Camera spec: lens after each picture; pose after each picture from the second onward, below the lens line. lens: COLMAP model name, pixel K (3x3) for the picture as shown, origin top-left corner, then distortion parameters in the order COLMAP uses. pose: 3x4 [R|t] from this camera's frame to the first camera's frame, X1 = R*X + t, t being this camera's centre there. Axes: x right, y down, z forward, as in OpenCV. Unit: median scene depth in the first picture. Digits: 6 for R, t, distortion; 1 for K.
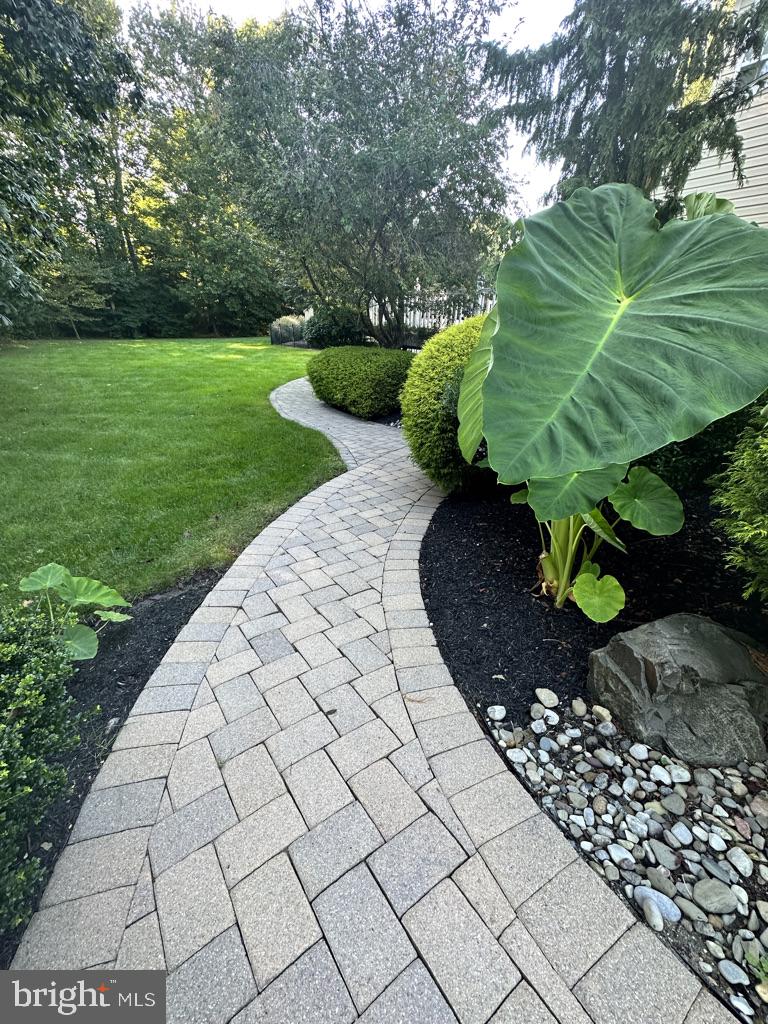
lens RADIAL K [[406.3, 0, 380.4], [0, 406.3, 512.8], [0, 0, 1]] dist [-0.006067, 0.001158]
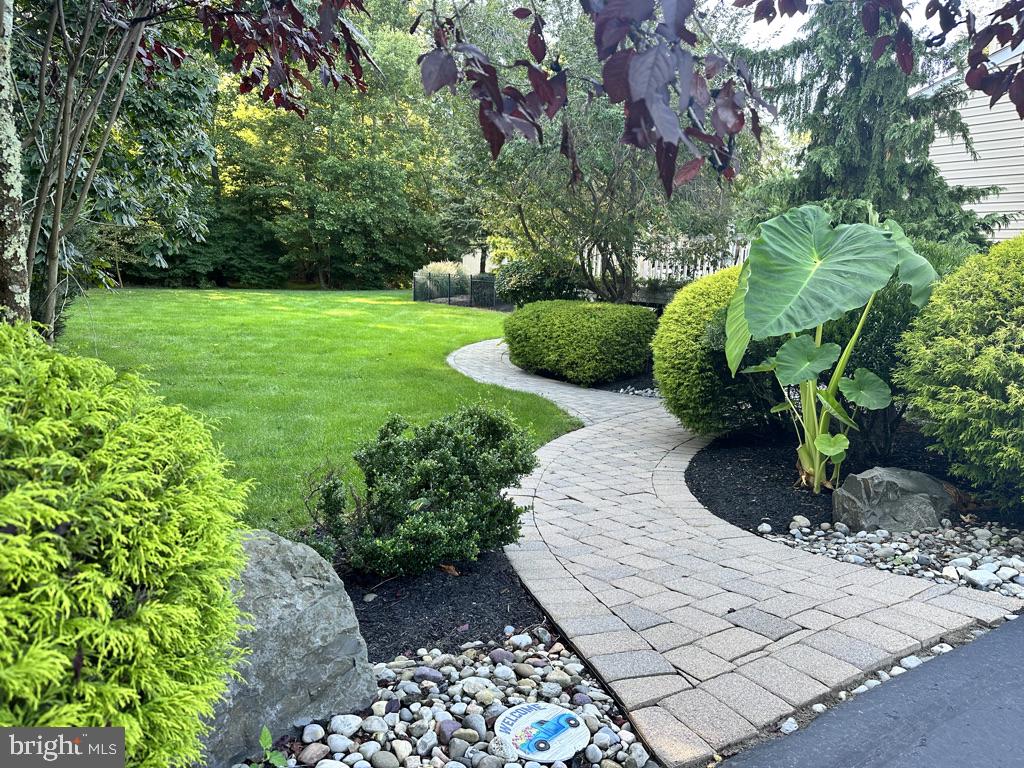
lens RADIAL K [[710.5, 0, 506.4], [0, 710.5, 391.6], [0, 0, 1]] dist [0.073556, -0.084108]
pose [[0.997128, 0.025728, -0.071233, -0.187944], [-0.043966, 0.962468, -0.267812, 0.320192], [0.061669, 0.270175, 0.960834, -0.674043]]
